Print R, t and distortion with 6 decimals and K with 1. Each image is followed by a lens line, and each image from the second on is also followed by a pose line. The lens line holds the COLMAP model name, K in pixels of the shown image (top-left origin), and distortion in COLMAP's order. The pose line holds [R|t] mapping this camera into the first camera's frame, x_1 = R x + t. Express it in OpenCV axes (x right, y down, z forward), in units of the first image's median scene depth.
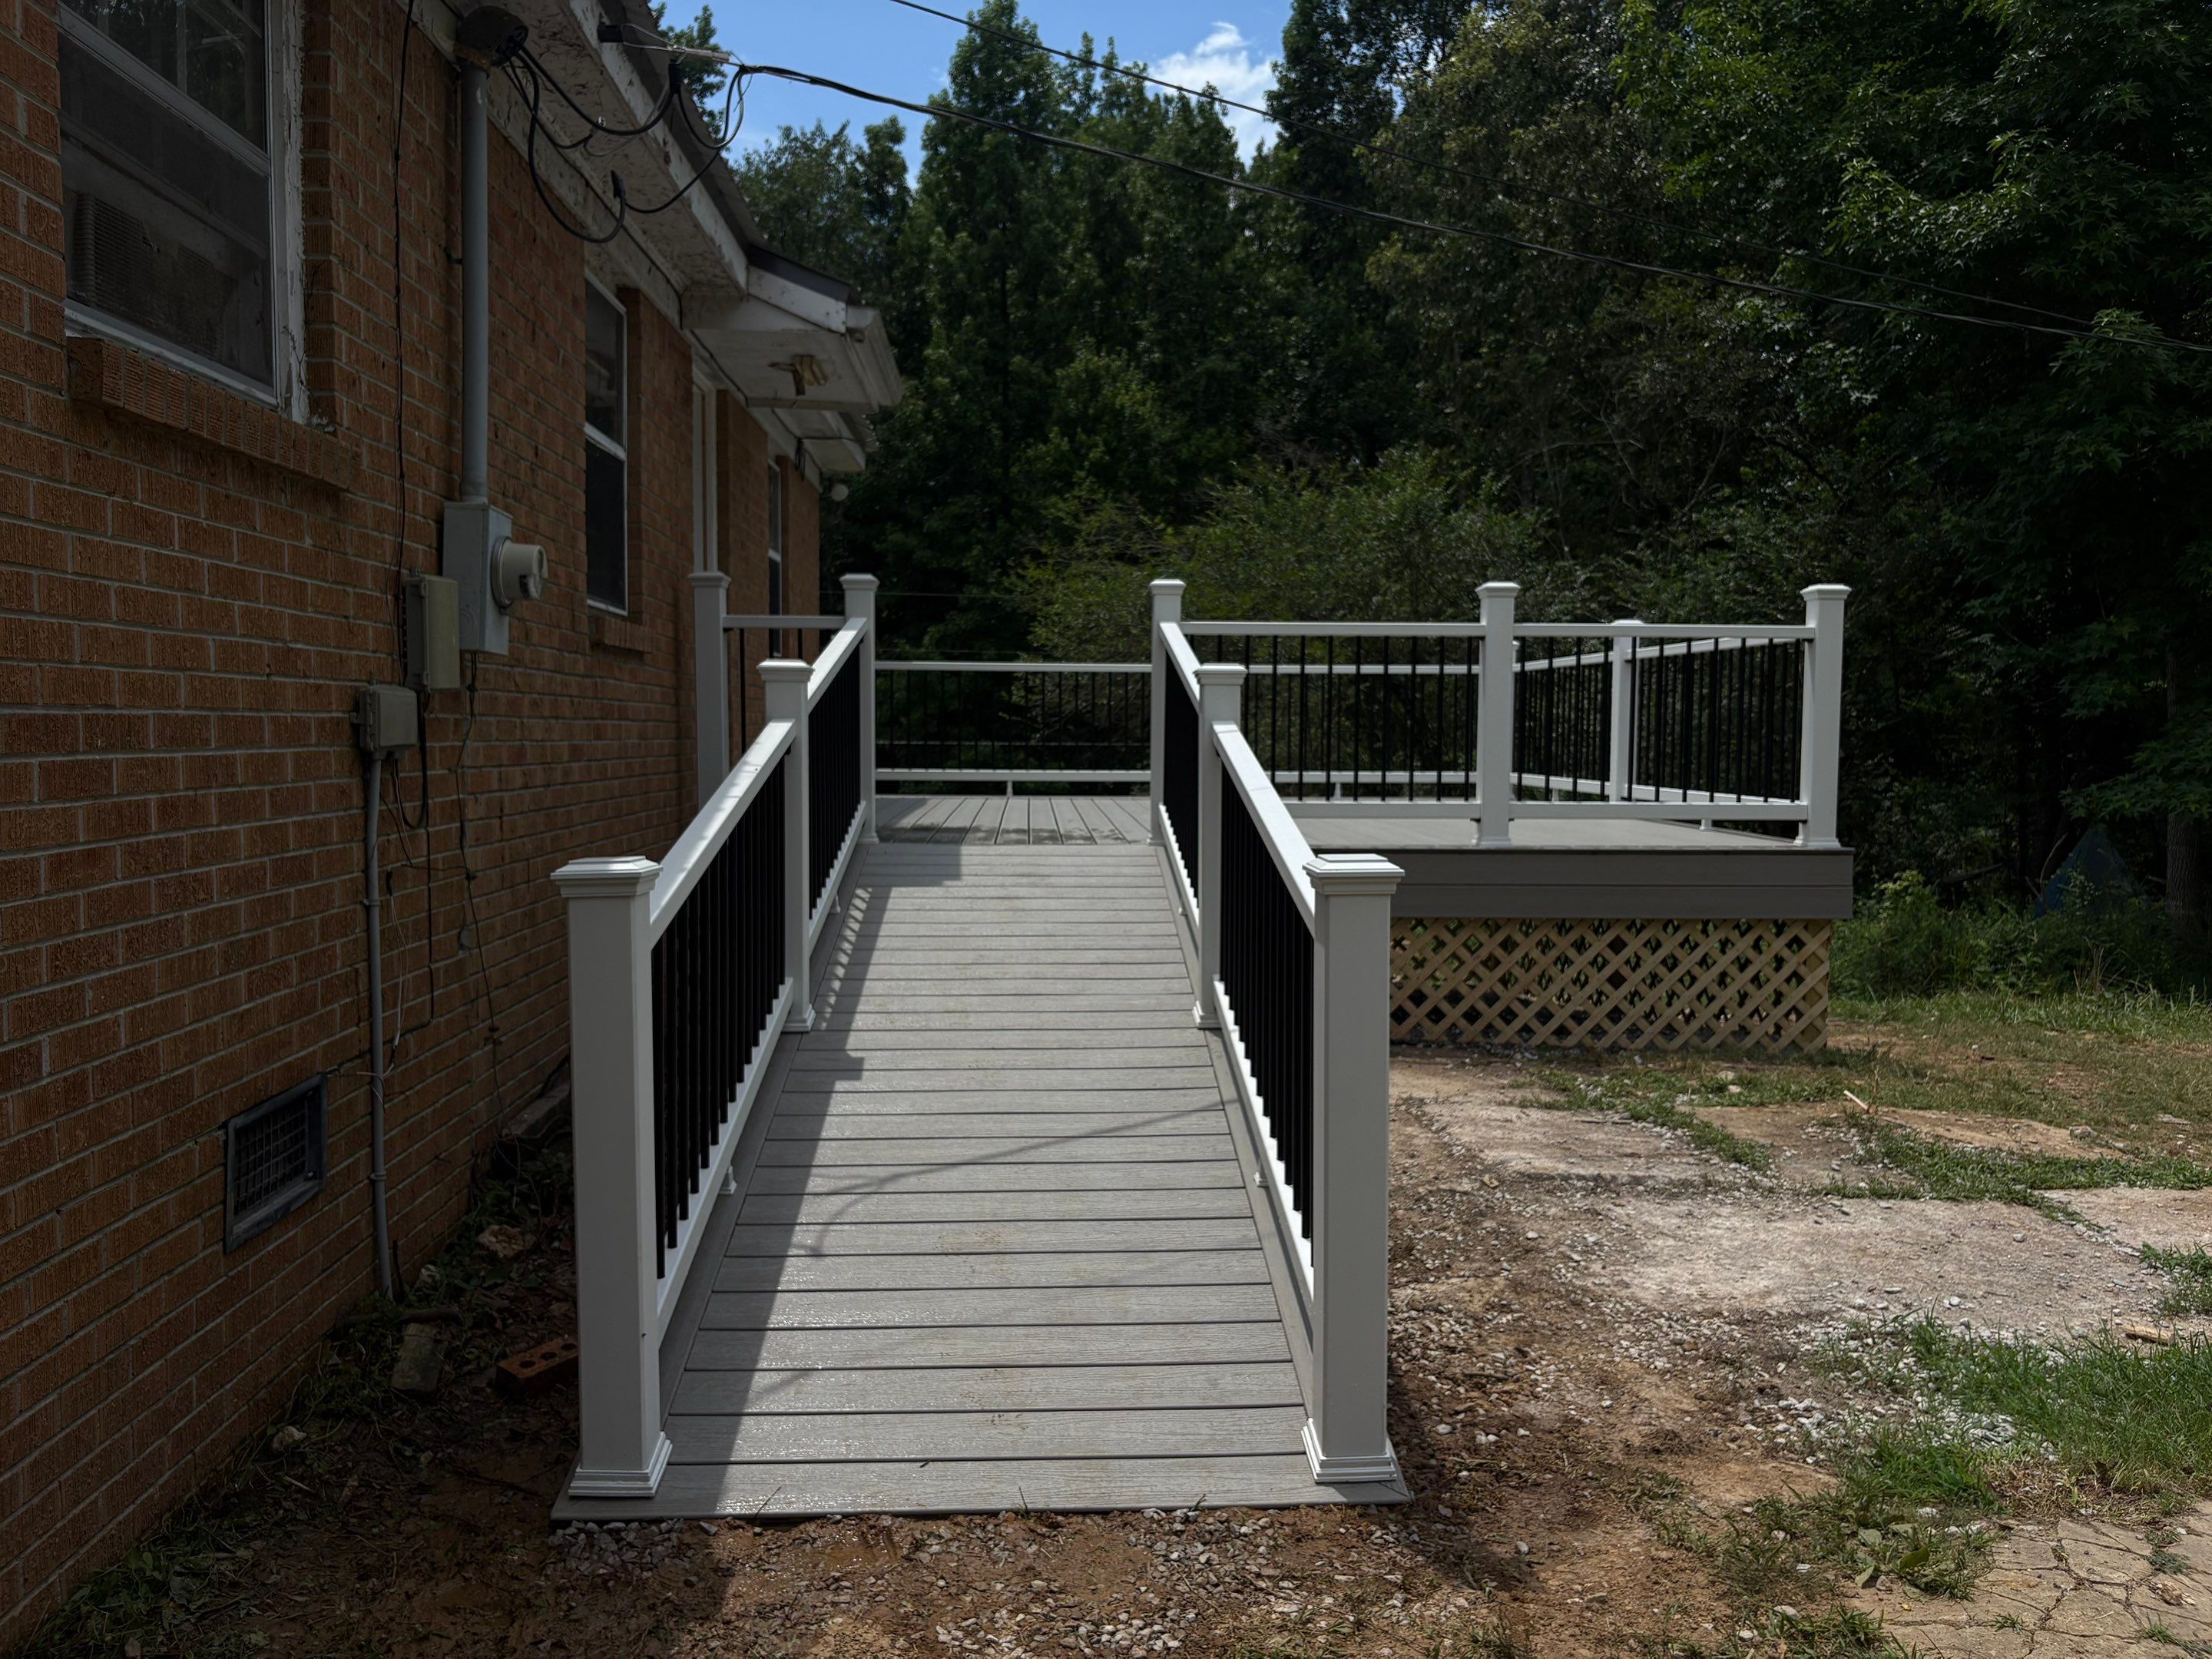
lens RADIAL K [[1689.6, 0, 1099.0], [0, 1689.6, 826.4], [0, 0, 1]] dist [0.034168, -0.036999]
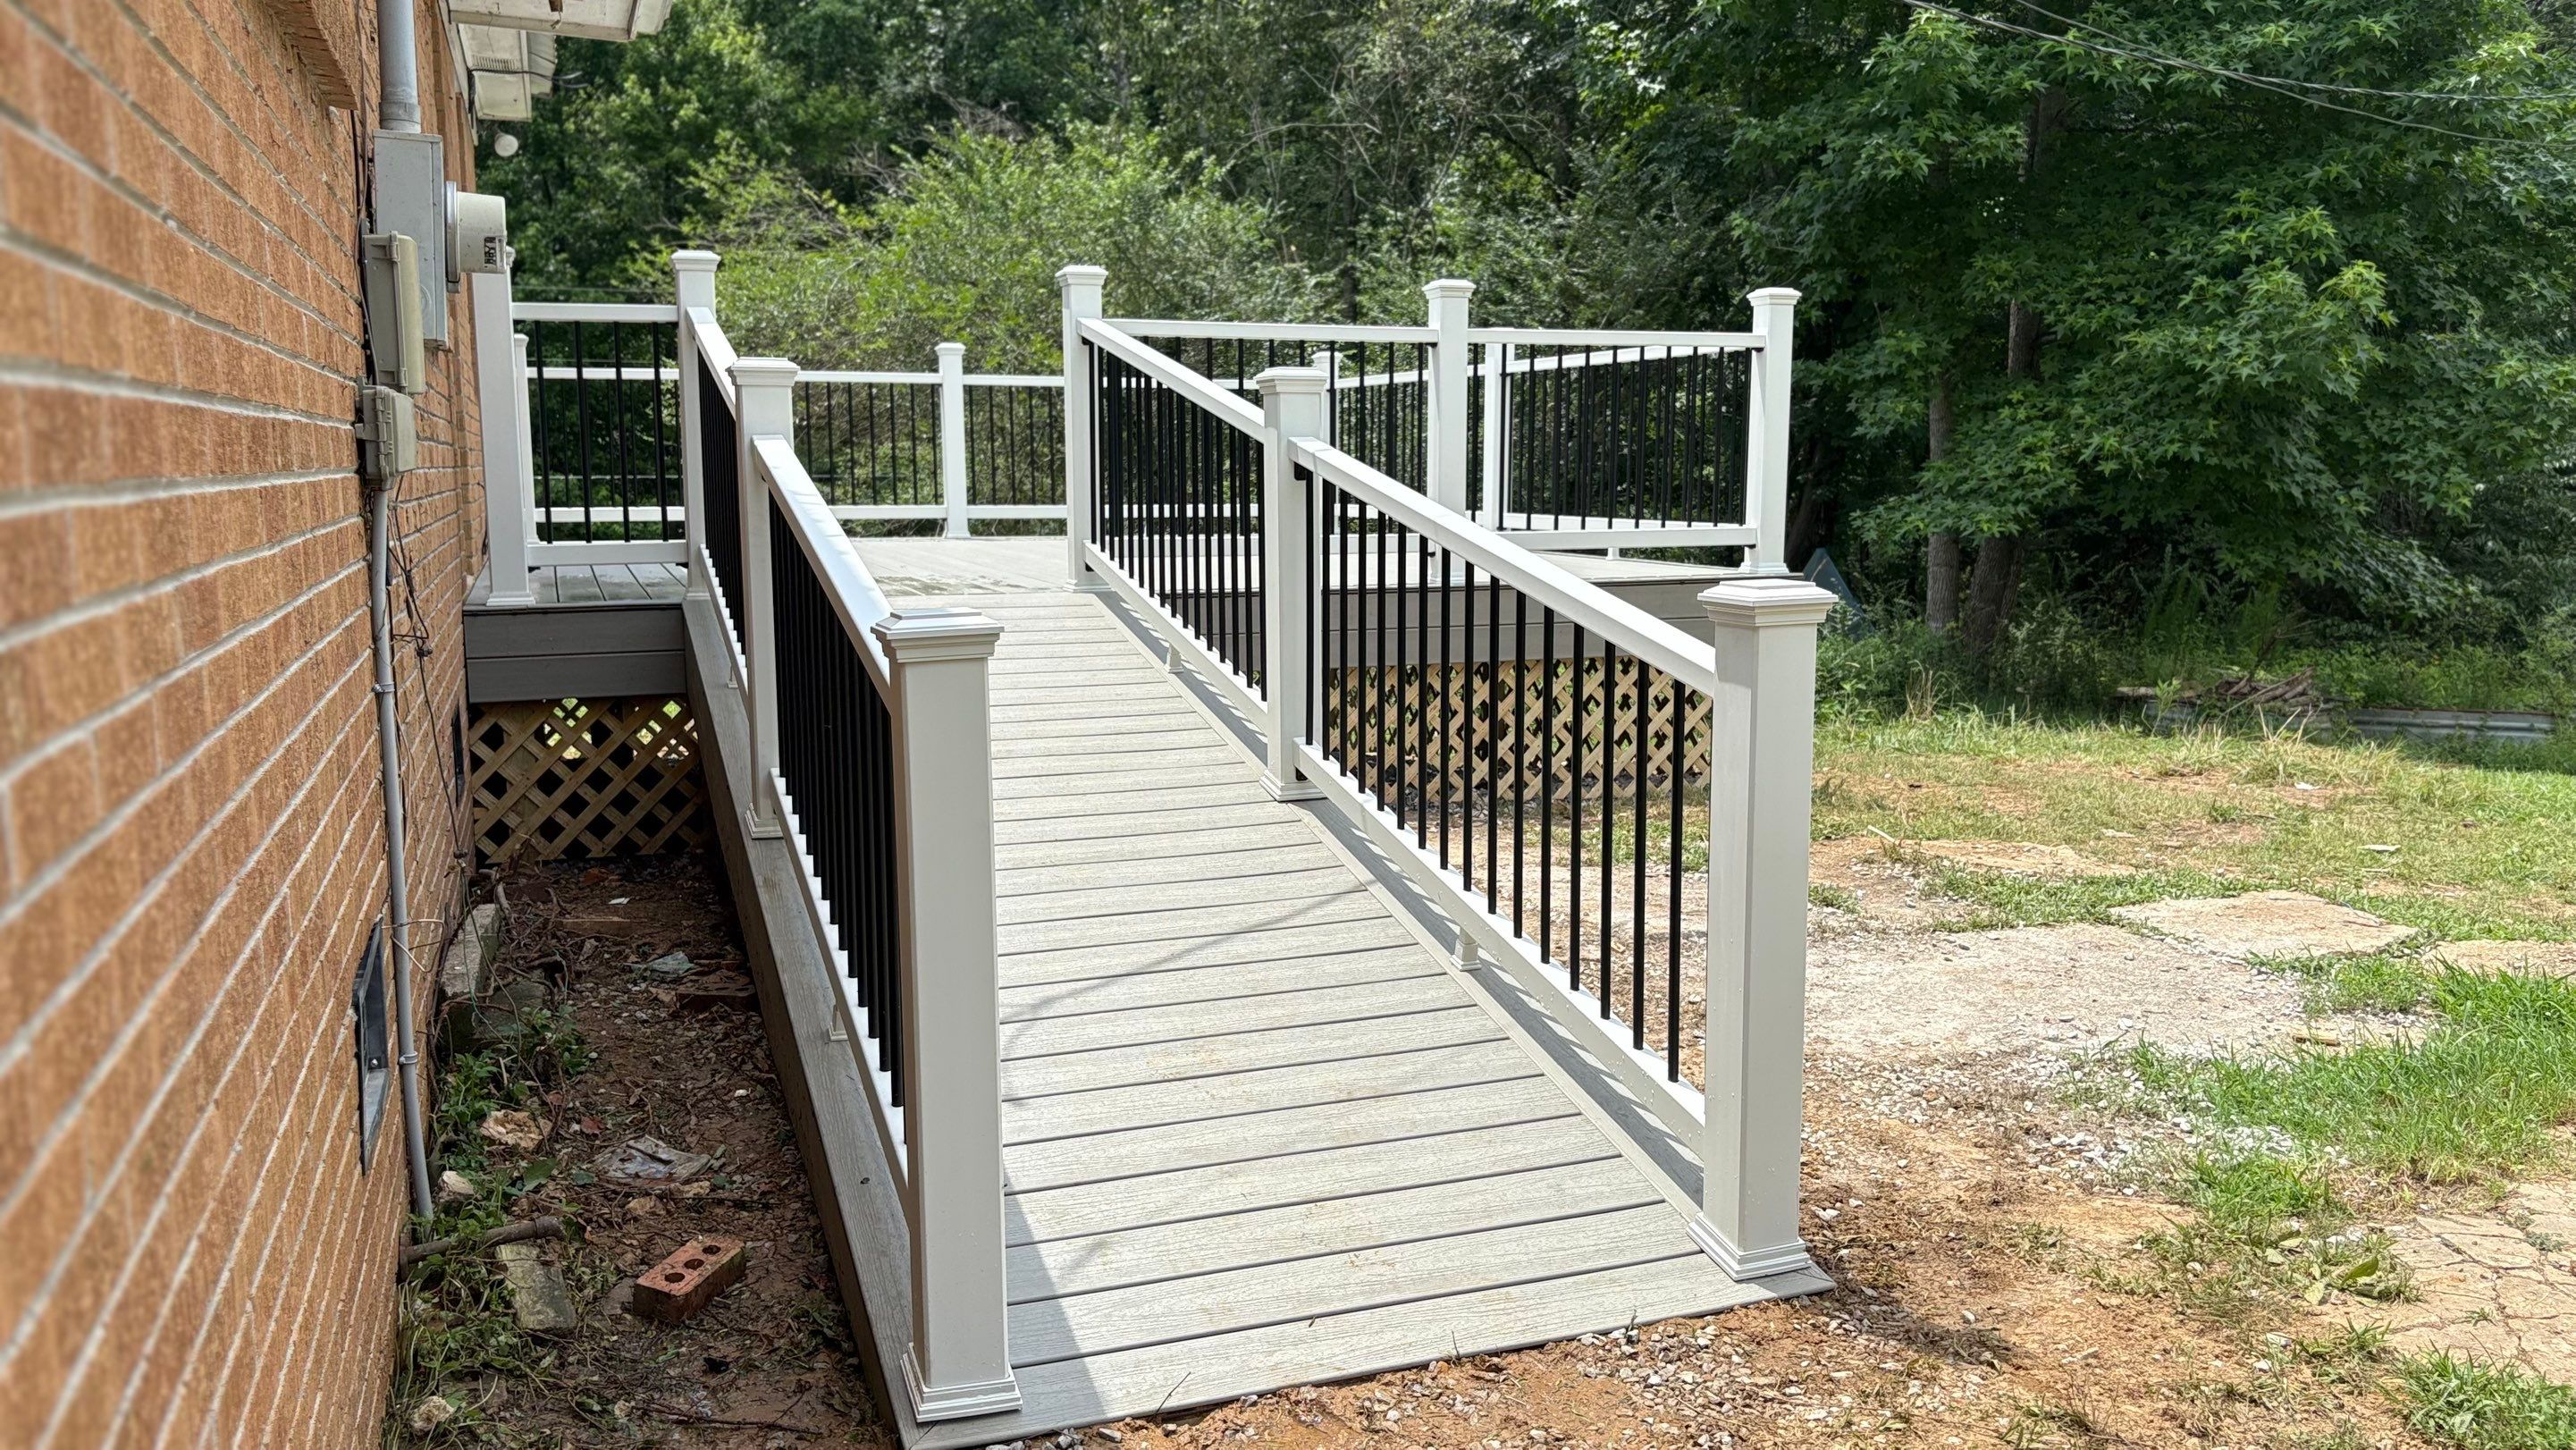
lens RADIAL K [[1972.3, 0, 1295.3], [0, 1972.3, 715.0], [0, 0, 1]] dist [0.024466, -0.018055]
pose [[0.951329, -0.047250, 0.304534, -0.244352], [0.025204, 0.996795, 0.075924, 0.001561], [-0.307146, -0.064553, 0.949471, 0.059117]]
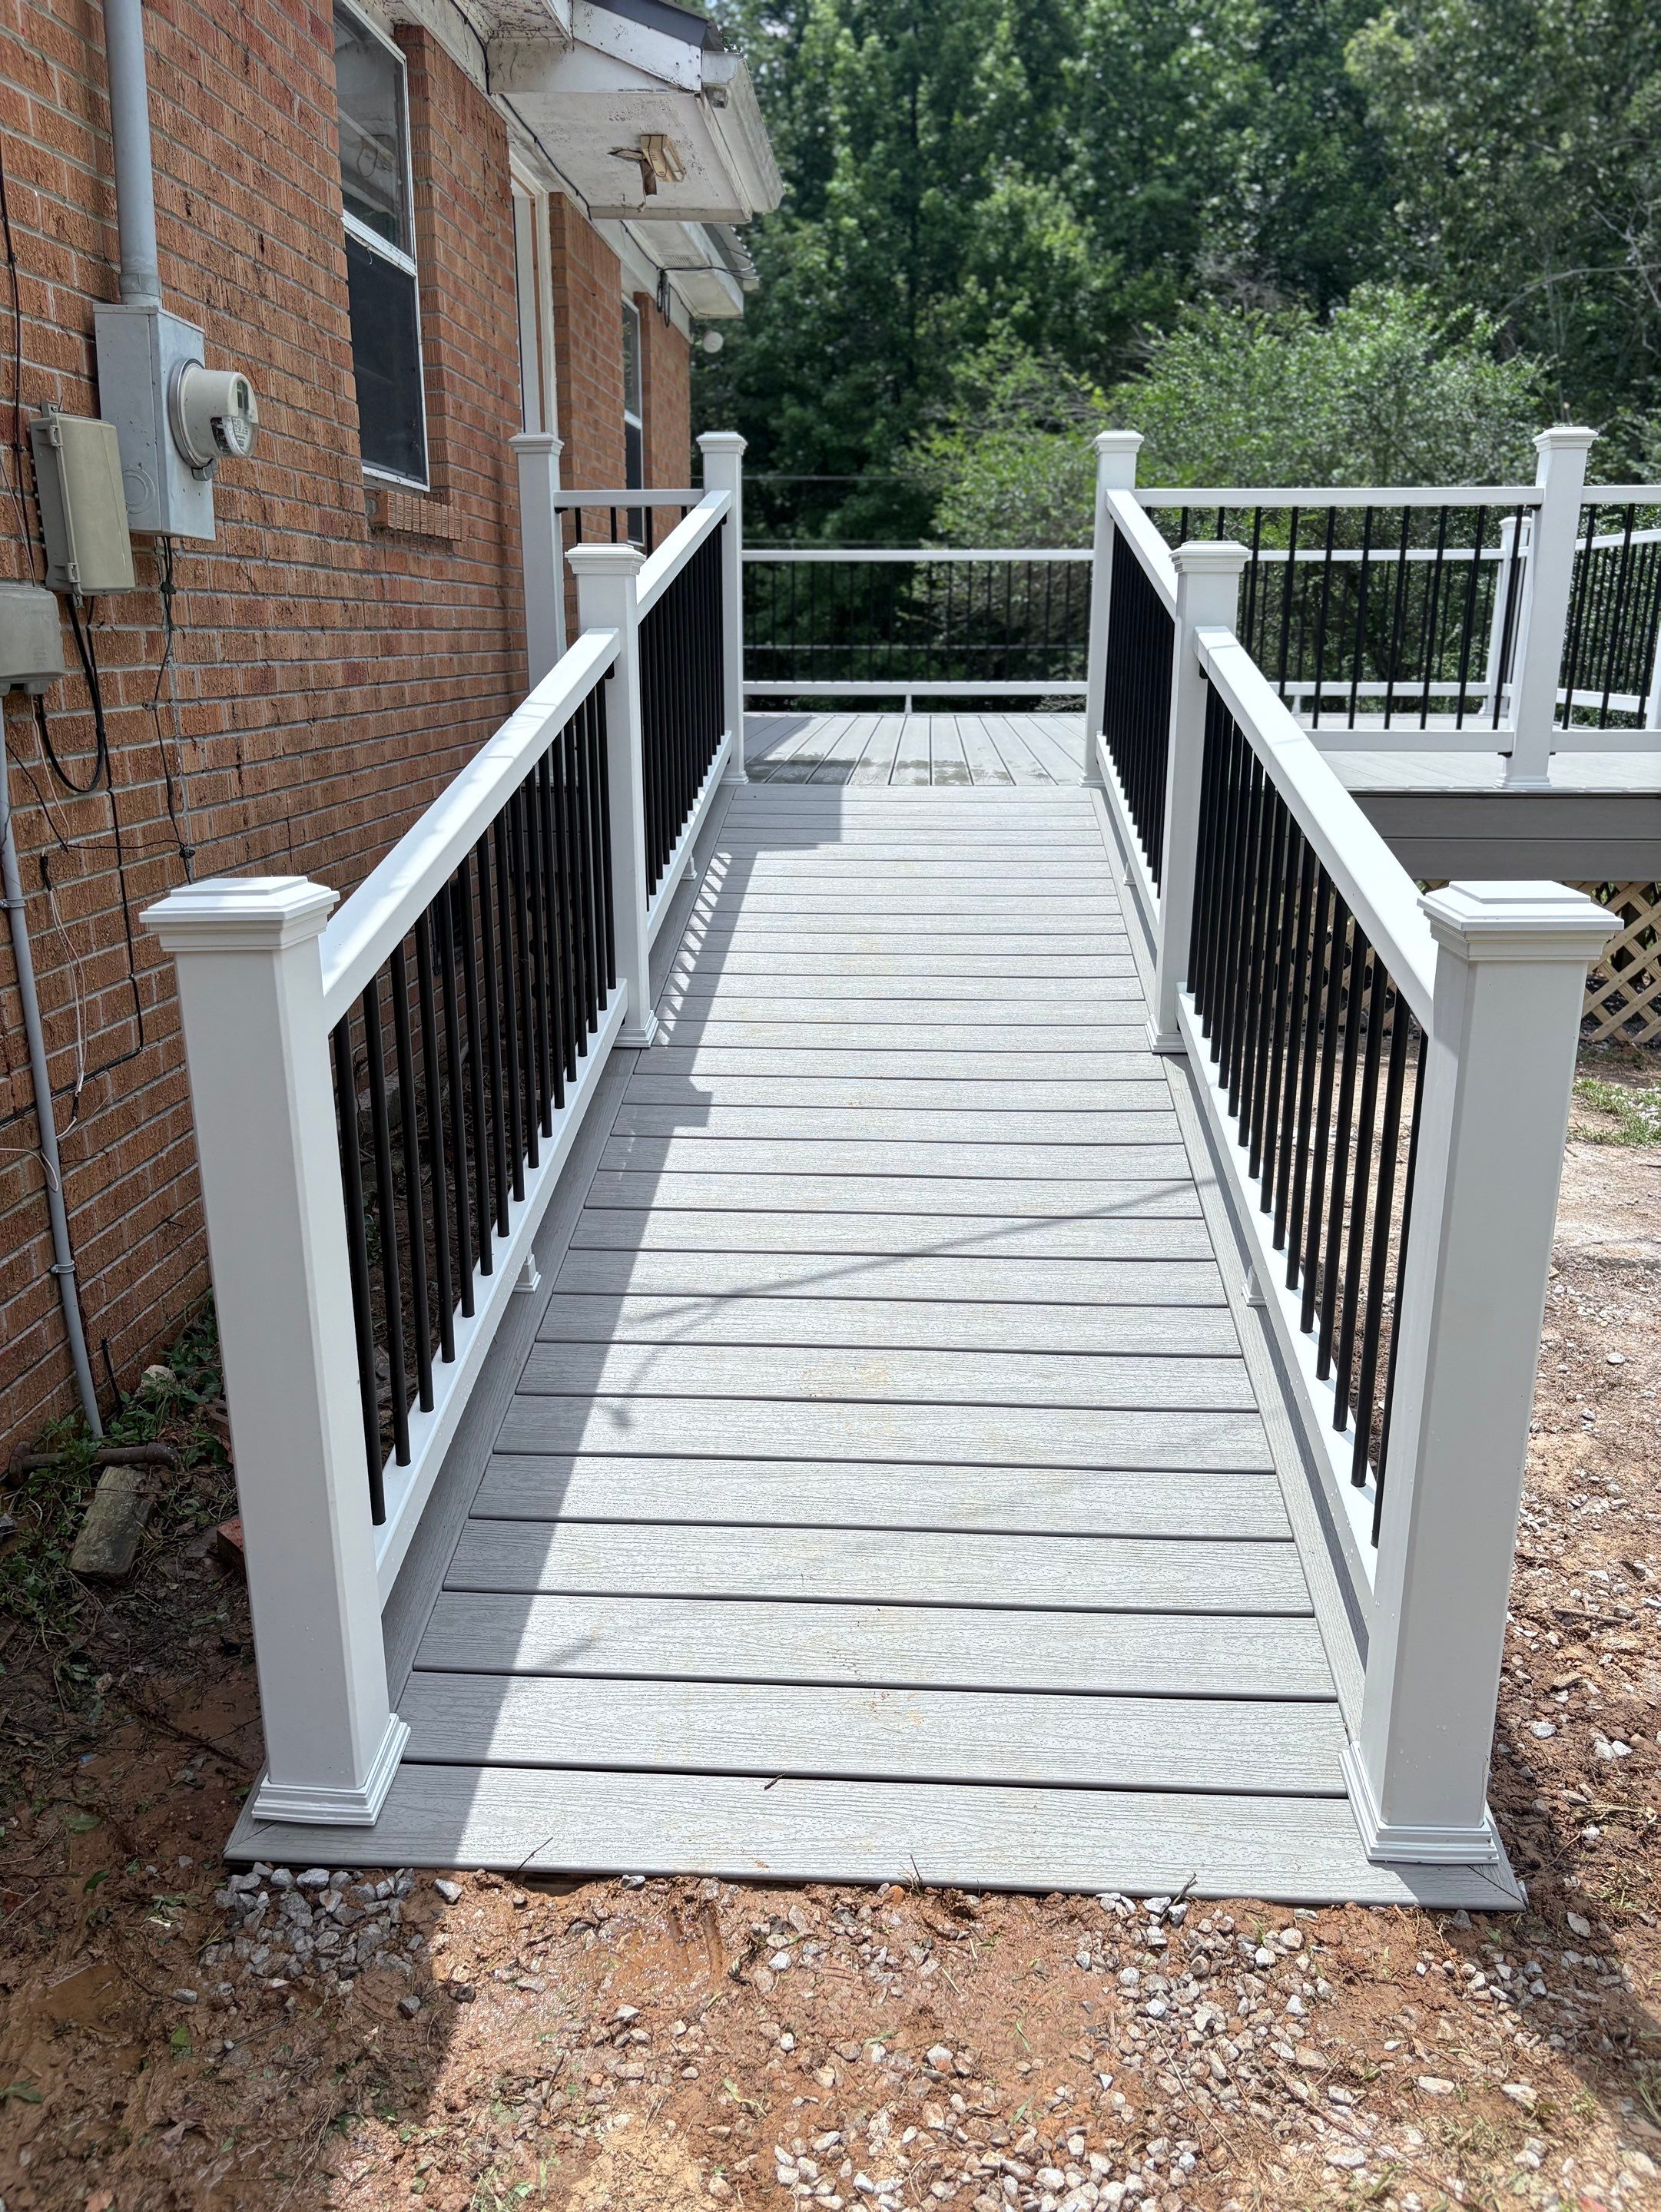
lens RADIAL K [[1689.8, 0, 809.6], [0, 1689.8, 1124.1], [0, 0, 1]] dist [0.034168, -0.036999]
pose [[0.994012, 0.025656, -0.106214, -0.013759], [-0.001141, 0.974427, 0.224701, -0.019925], [0.109262, -0.223235, 0.968622, 0.252011]]
